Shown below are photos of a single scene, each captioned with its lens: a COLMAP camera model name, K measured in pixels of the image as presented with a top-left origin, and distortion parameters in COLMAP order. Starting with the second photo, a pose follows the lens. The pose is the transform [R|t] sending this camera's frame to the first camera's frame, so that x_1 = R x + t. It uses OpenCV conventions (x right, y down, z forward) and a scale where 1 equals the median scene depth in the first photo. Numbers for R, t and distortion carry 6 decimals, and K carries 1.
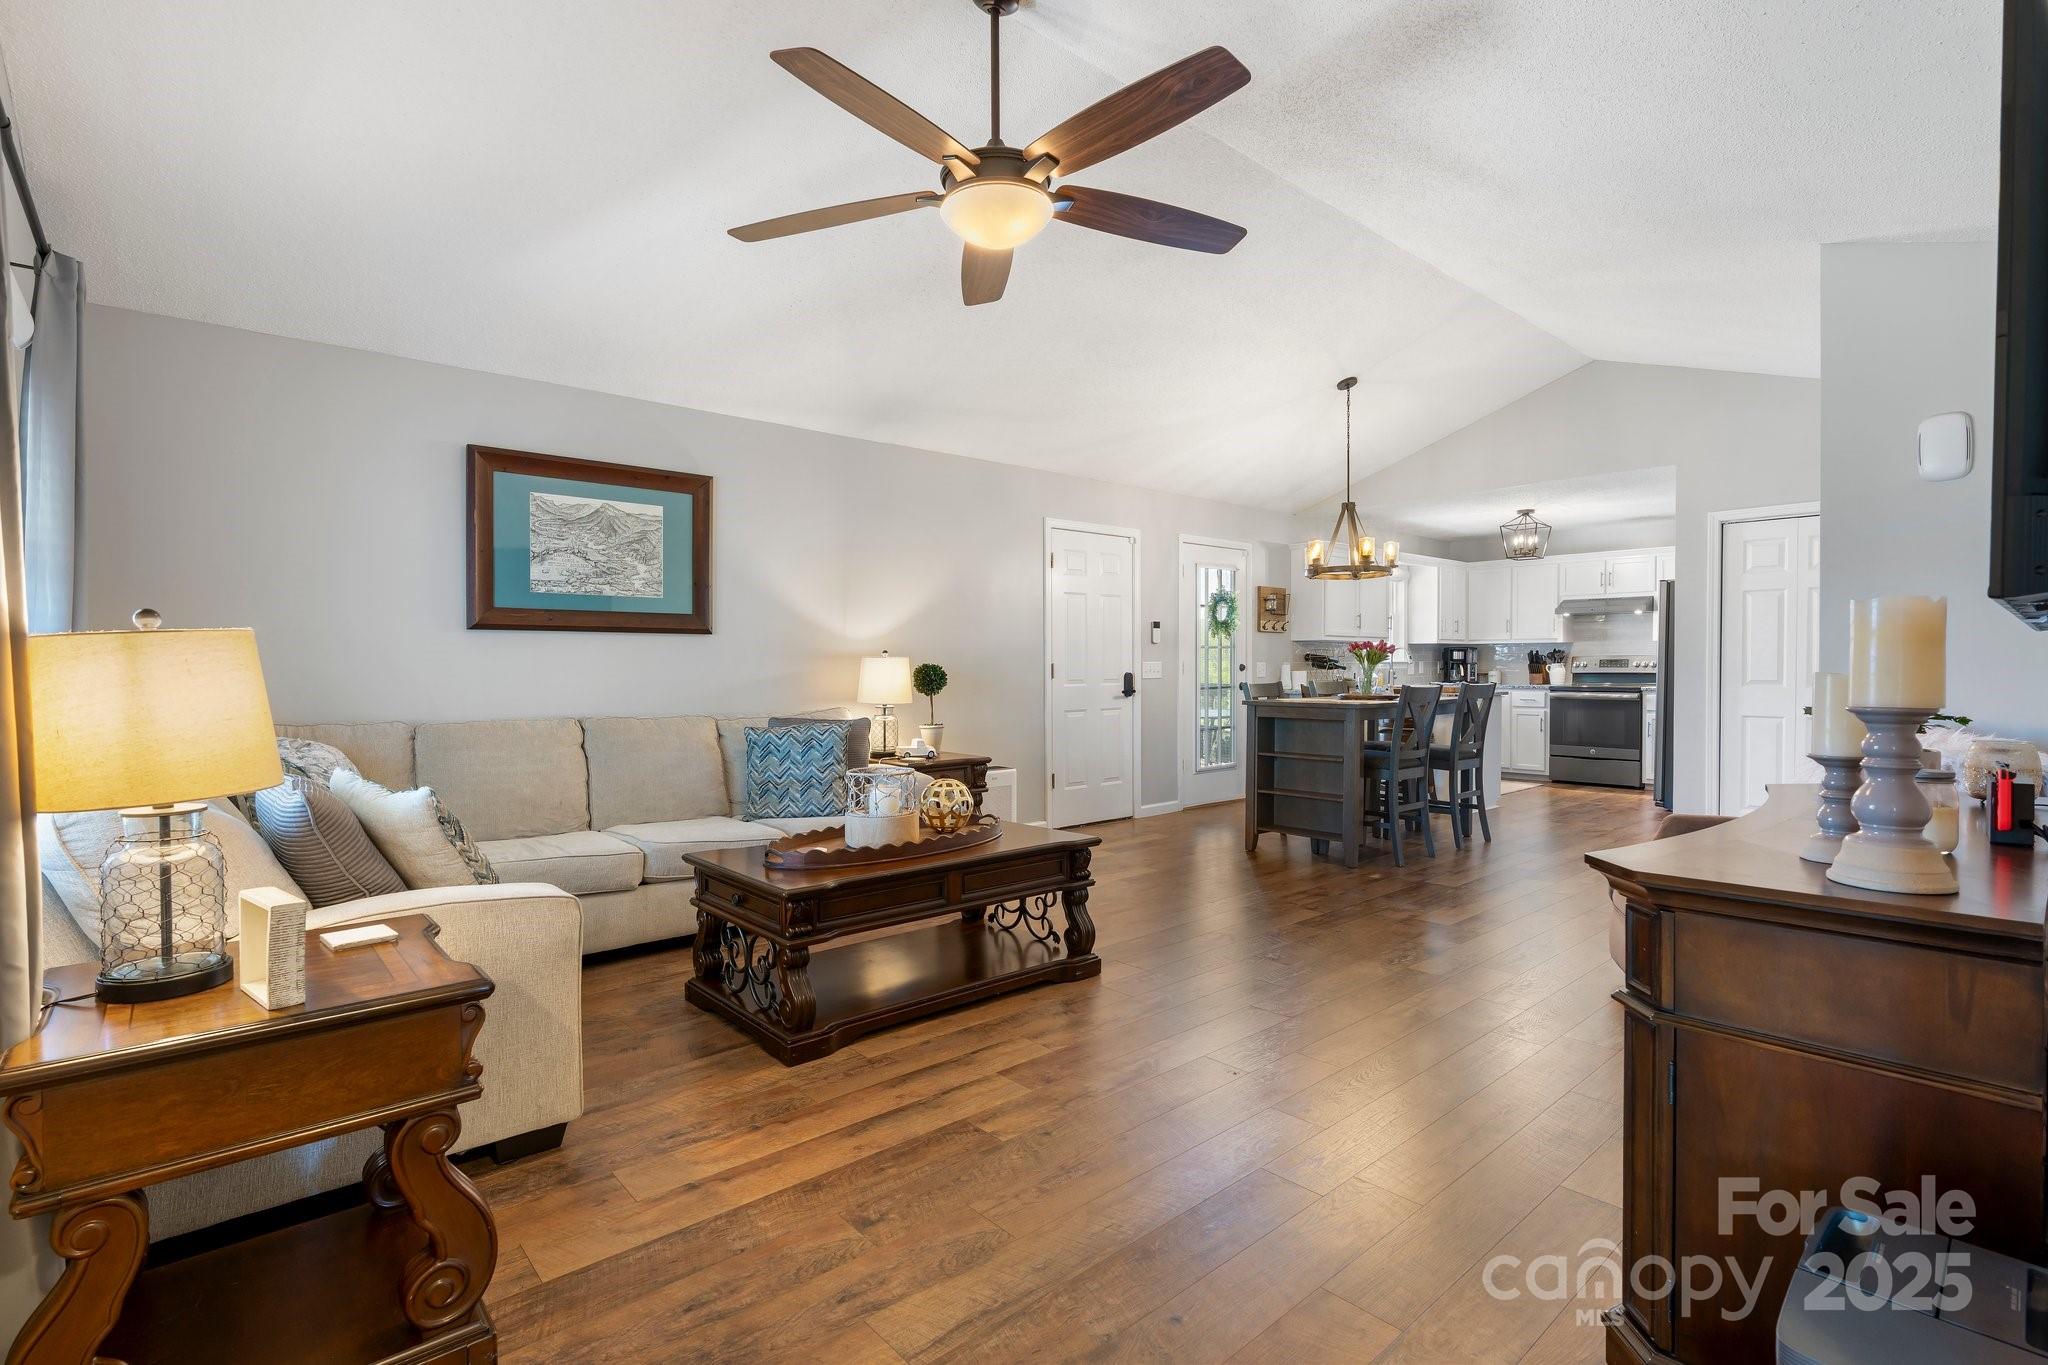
lens RADIAL K [[967.1, 0, 1024.5], [0, 967.1, 674.7], [0, 0, 1]] dist [-0.001578, -0.000080]
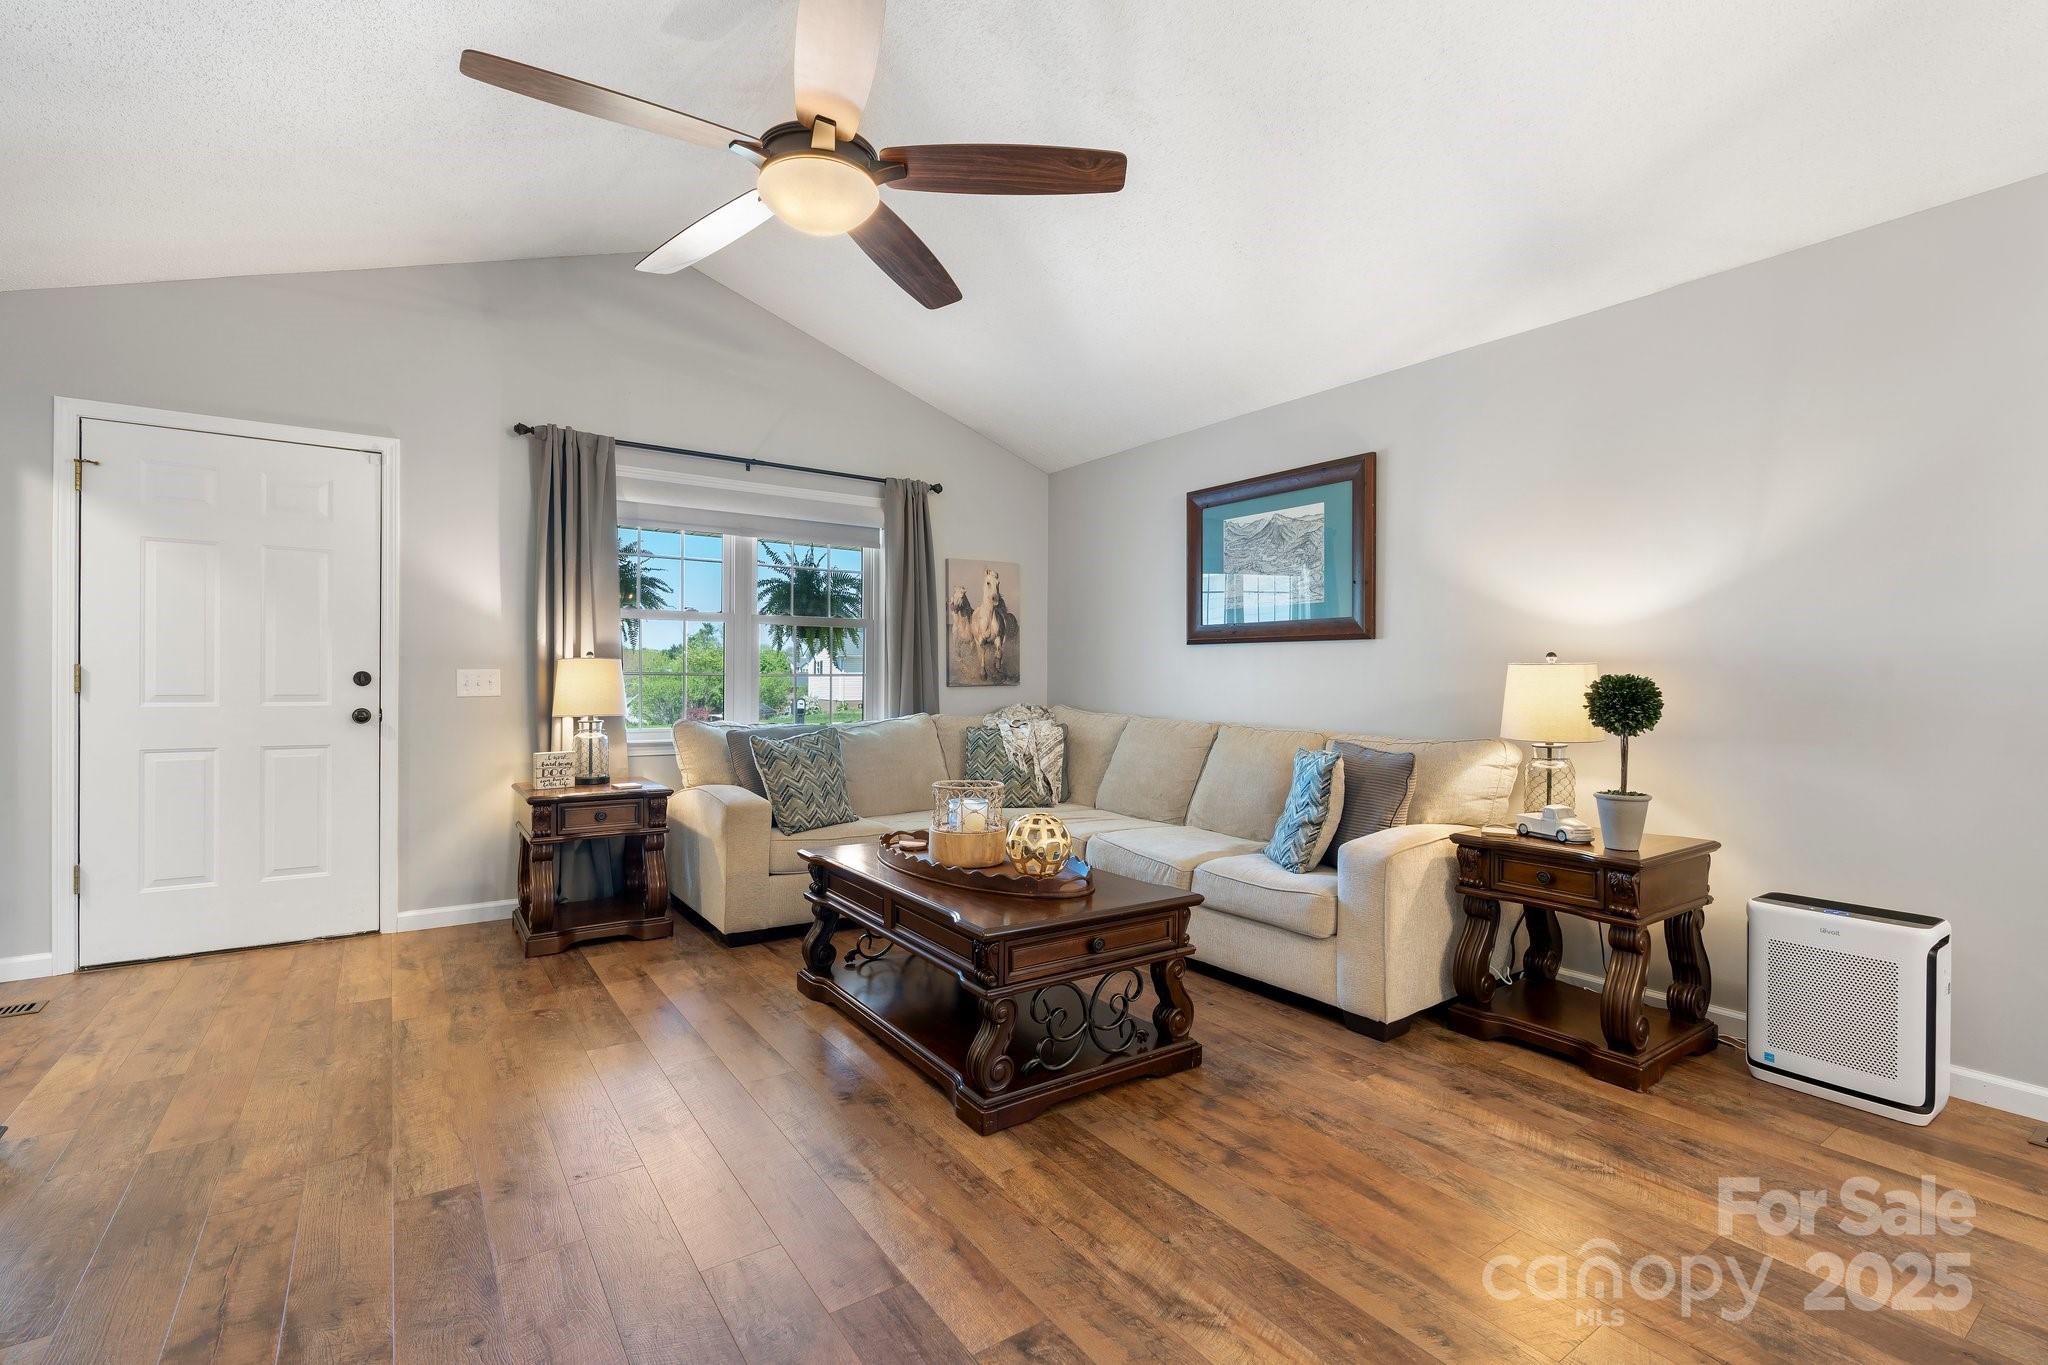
lens RADIAL K [[922.6, 0, 1019.5], [0, 922.6, 678.3], [0, 0, 1]] dist [-0.005884, -0.000136]
pose [[-0.121827, 0.006084, -0.992533, 0.535566], [-0.016794, 0.999825, 0.008190, -0.009719], [0.992409, 0.017667, -0.121704, 0.833099]]
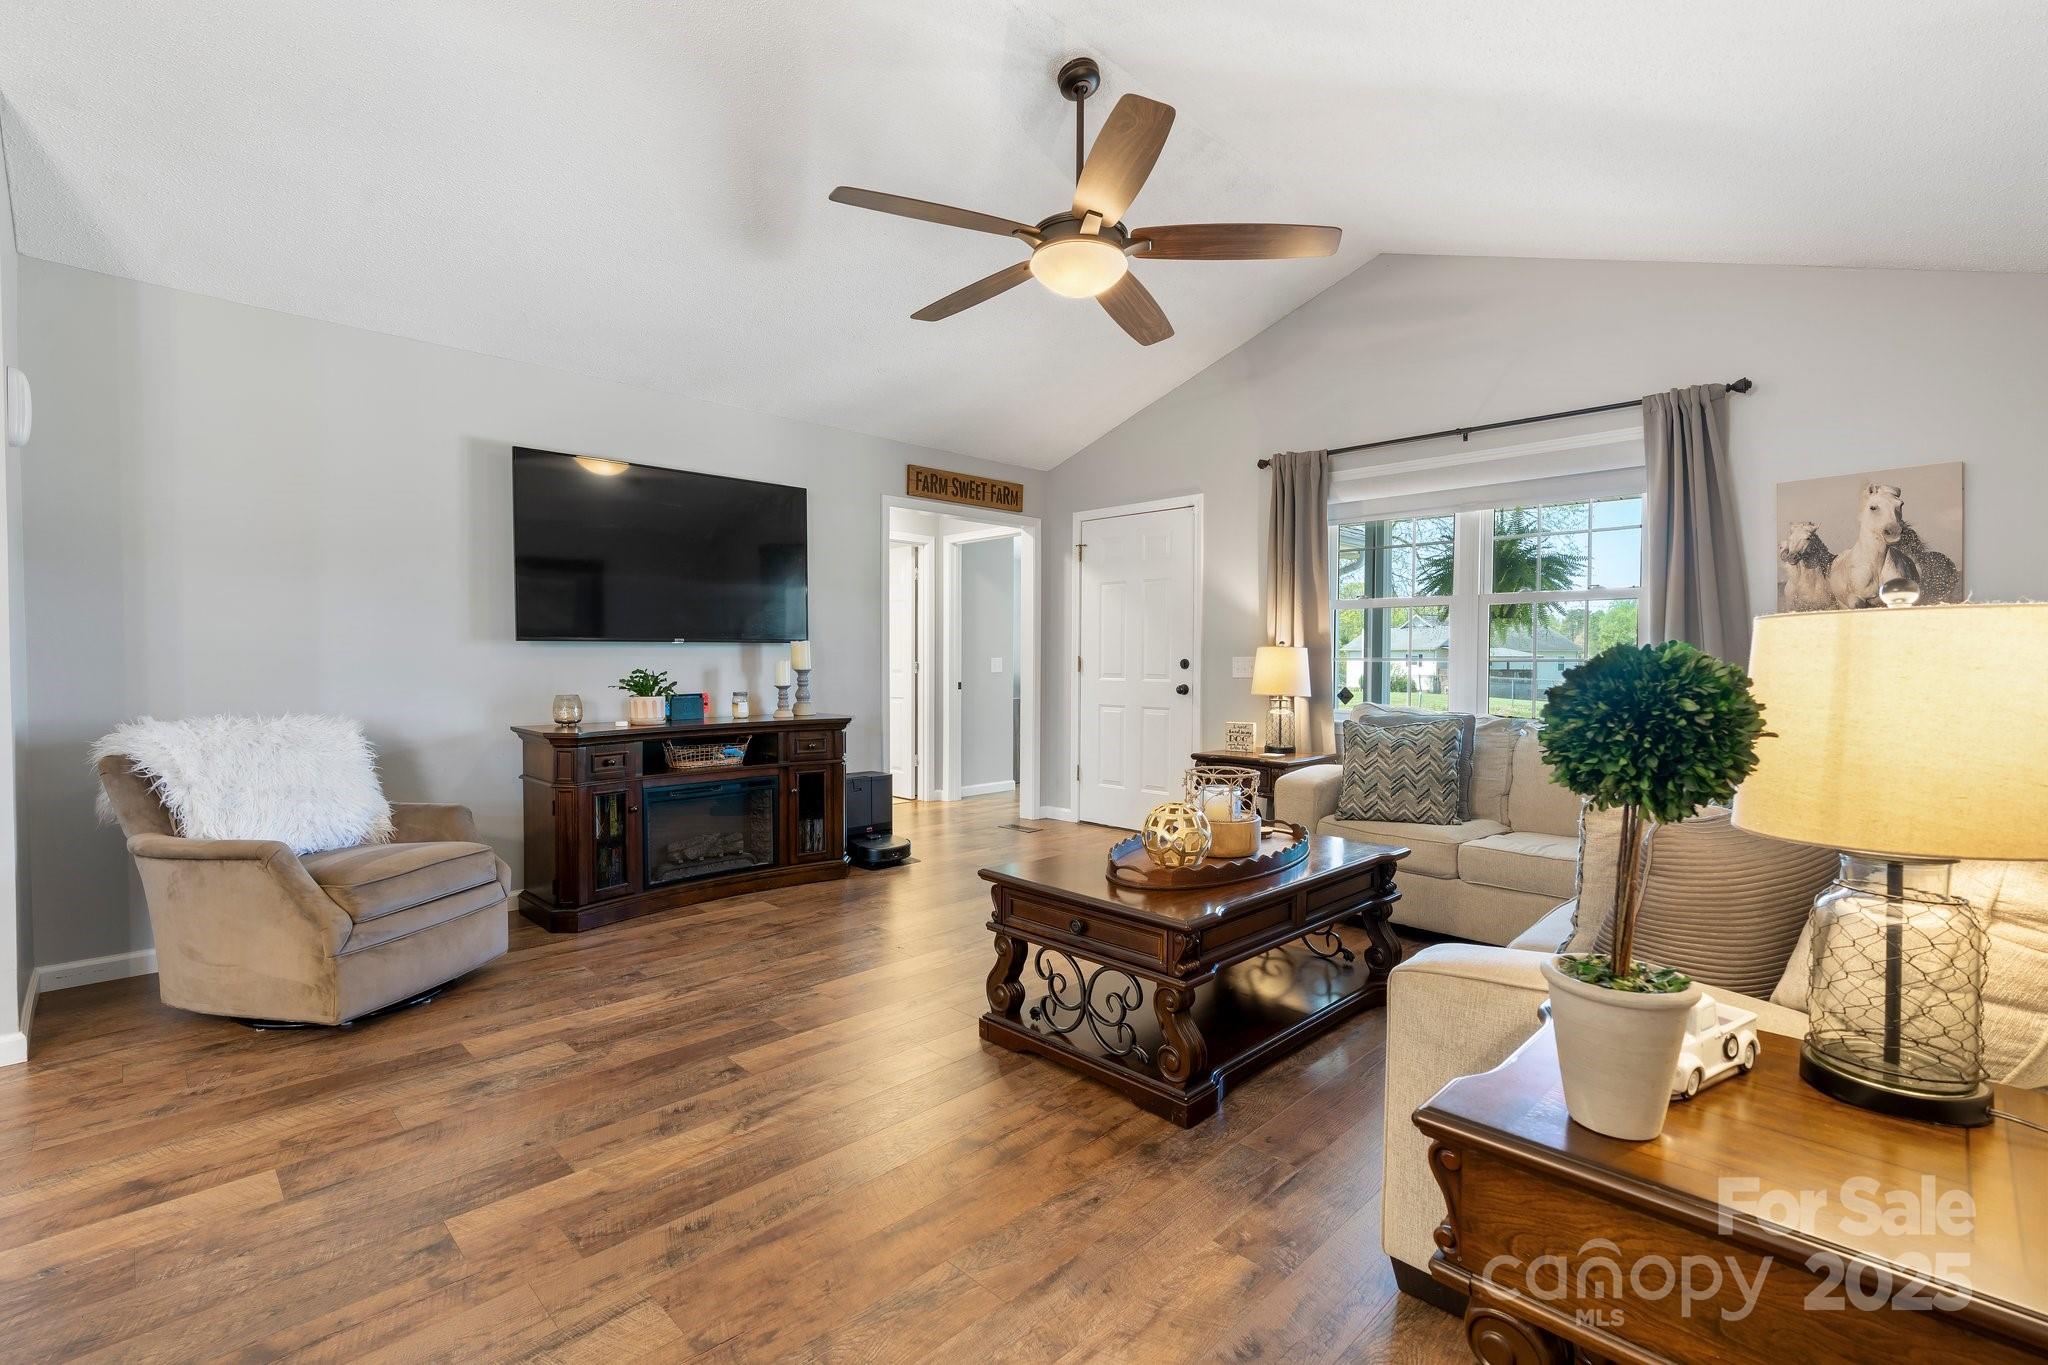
lens RADIAL K [[922.6, 0, 1019.9], [0, 922.6, 678.2], [0, 0, 1]] dist [-0.005884, -0.000136]
pose [[-0.998855, 0.004776, -0.047610, 0.054909], [0.003231, 0.999468, 0.032468, -0.013917], [0.047740, 0.032277, -0.998338, 1.348814]]
